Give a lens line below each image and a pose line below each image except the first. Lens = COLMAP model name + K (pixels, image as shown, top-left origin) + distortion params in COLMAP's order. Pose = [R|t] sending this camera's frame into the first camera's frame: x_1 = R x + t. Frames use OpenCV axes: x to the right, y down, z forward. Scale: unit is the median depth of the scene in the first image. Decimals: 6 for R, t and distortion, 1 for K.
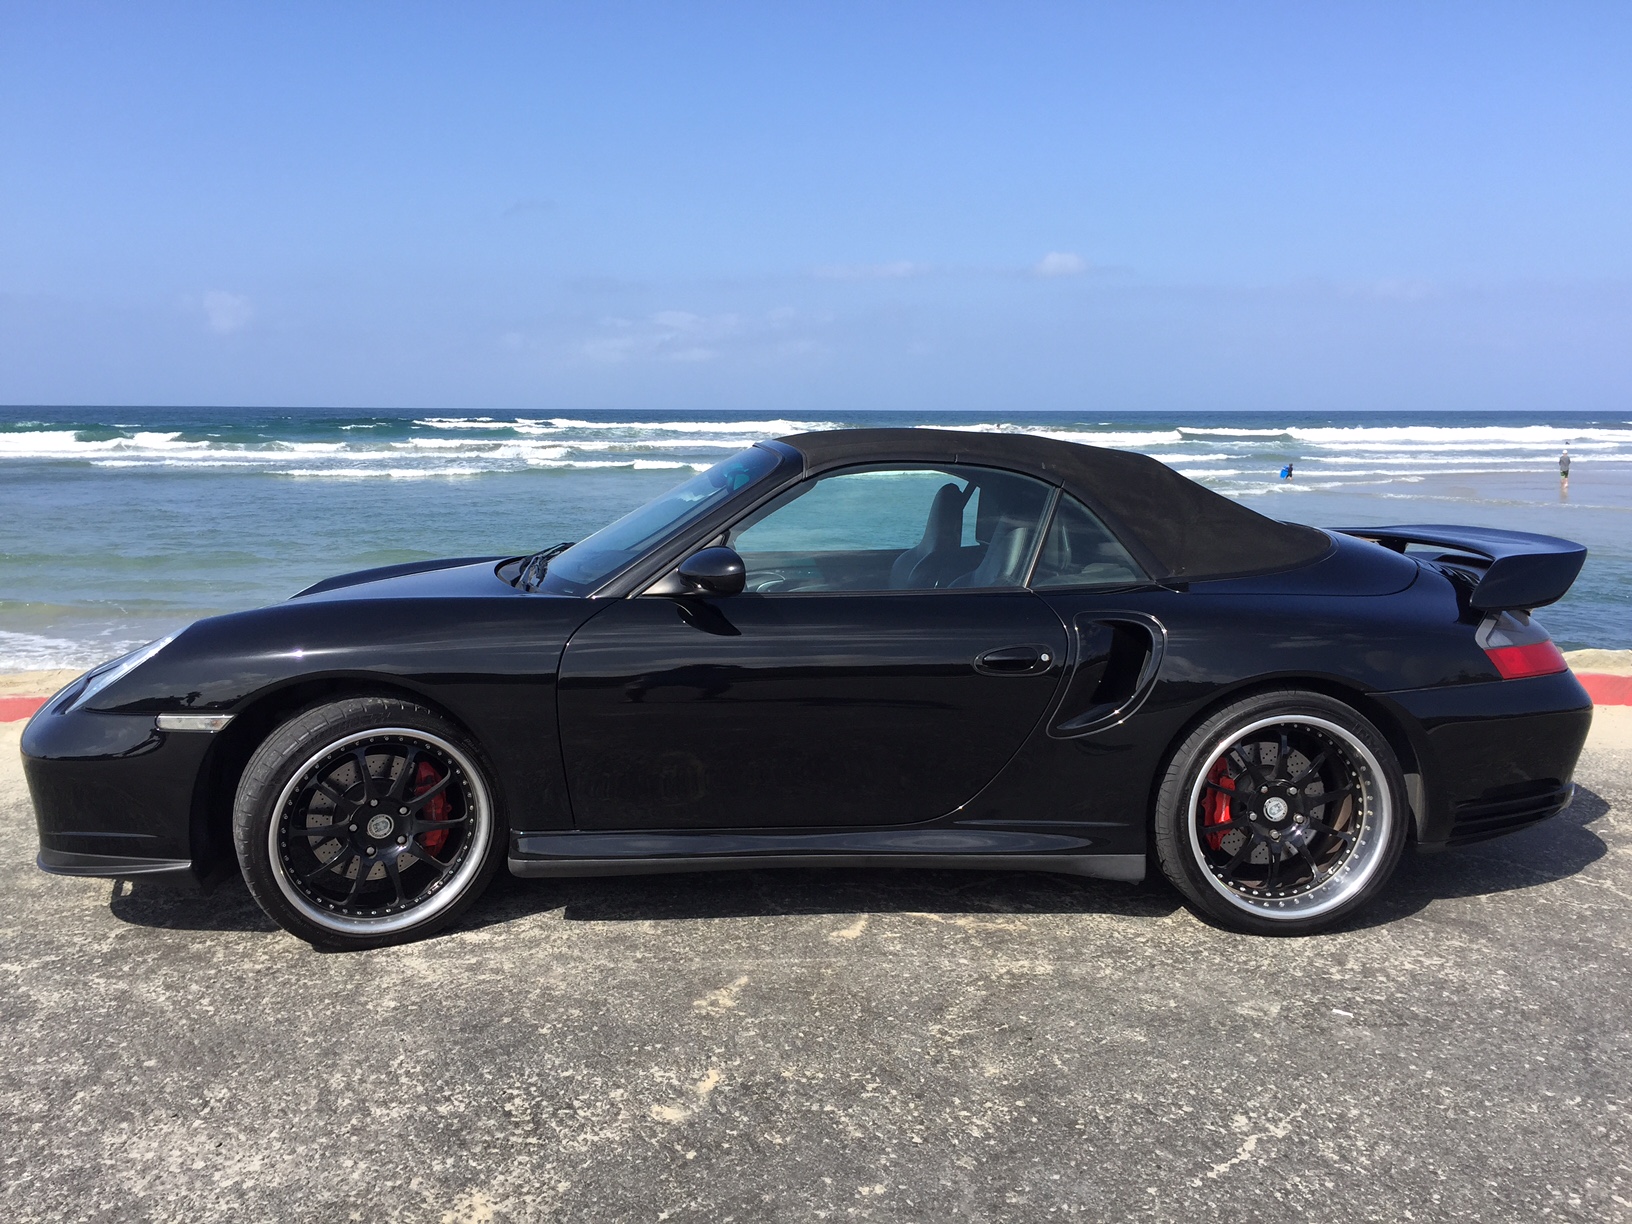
lens RADIAL K [[1494.9, 0, 818.4], [0, 1494.9, 618.7], [0, 0, 1]] dist [-0.016870, 0.000000]
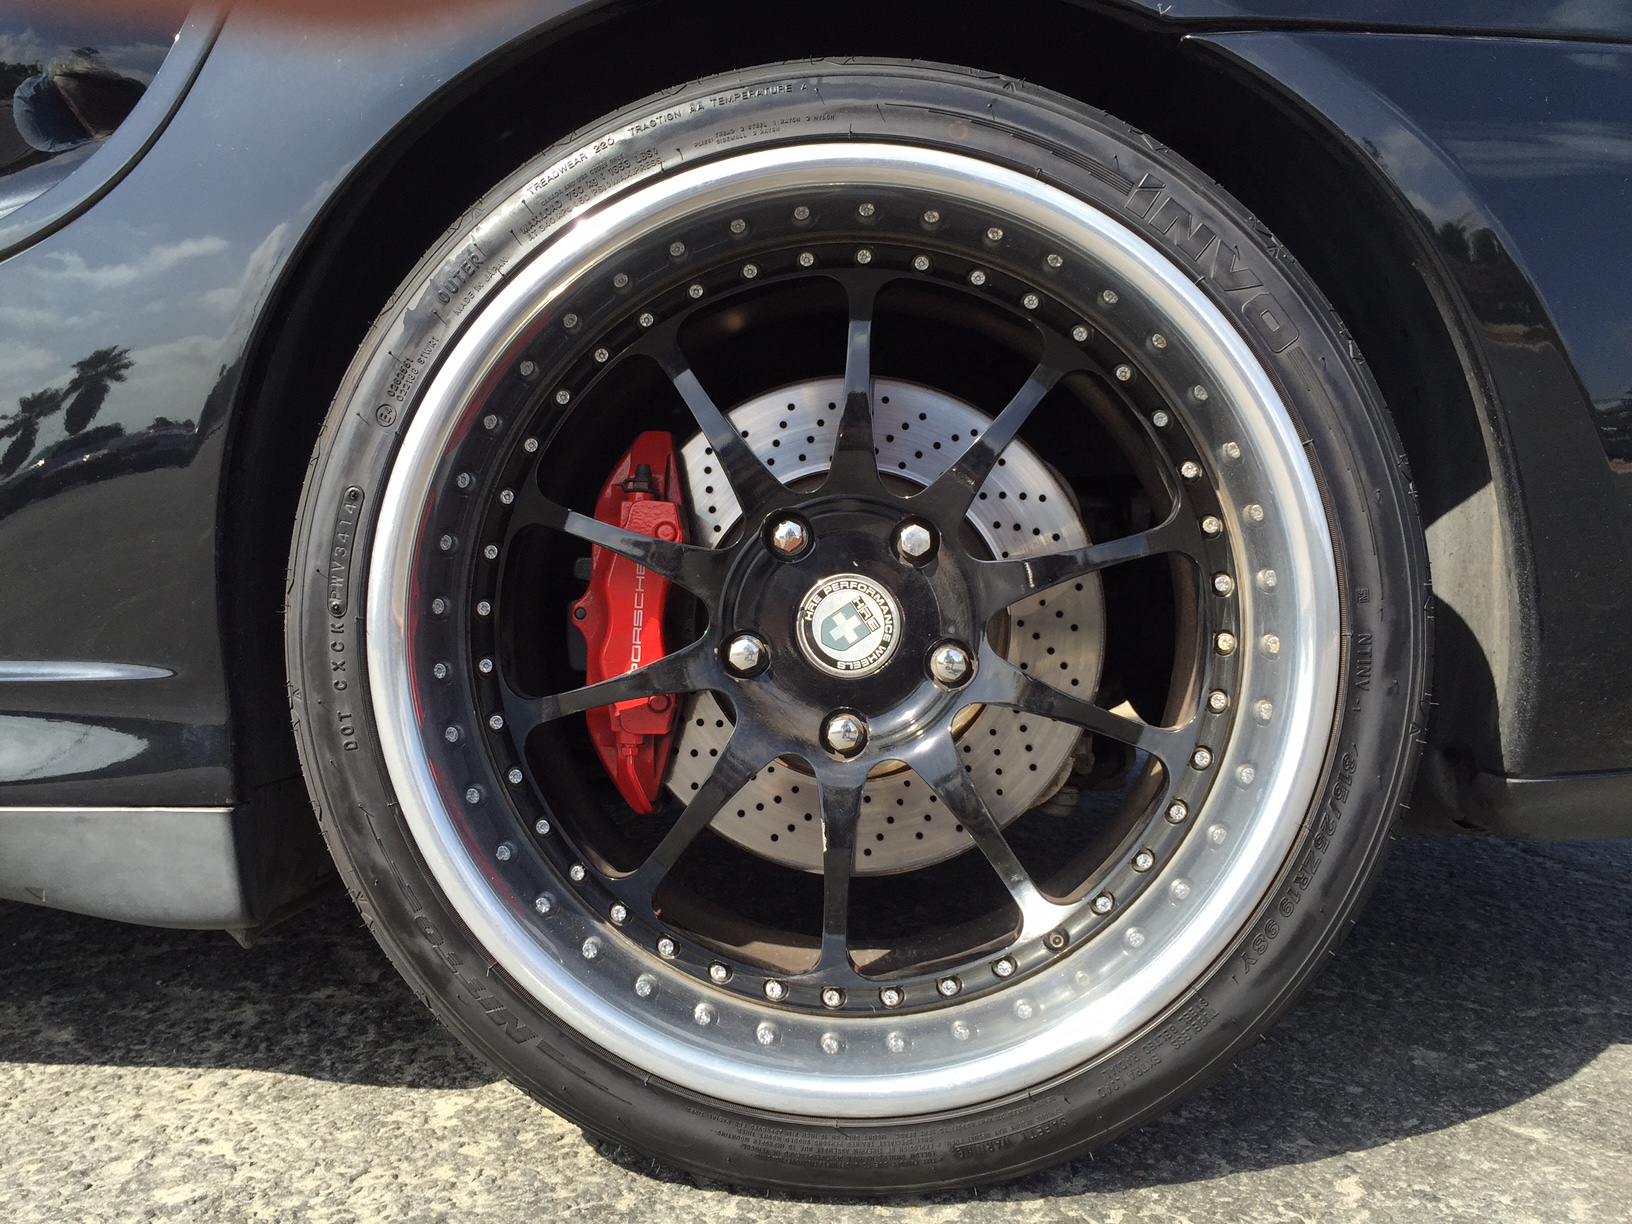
lens RADIAL K [[1494.9, 0, 813.6], [0, 1494.9, 606.3], [0, 0, 1]] dist [-0.016870, 0.000000]
pose [[0.991494, -0.009912, -0.129775, 0.331784], [-0.002515, 0.995451, -0.095247, 0.147196], [0.130128, 0.094763, 0.986958, 0.770186]]
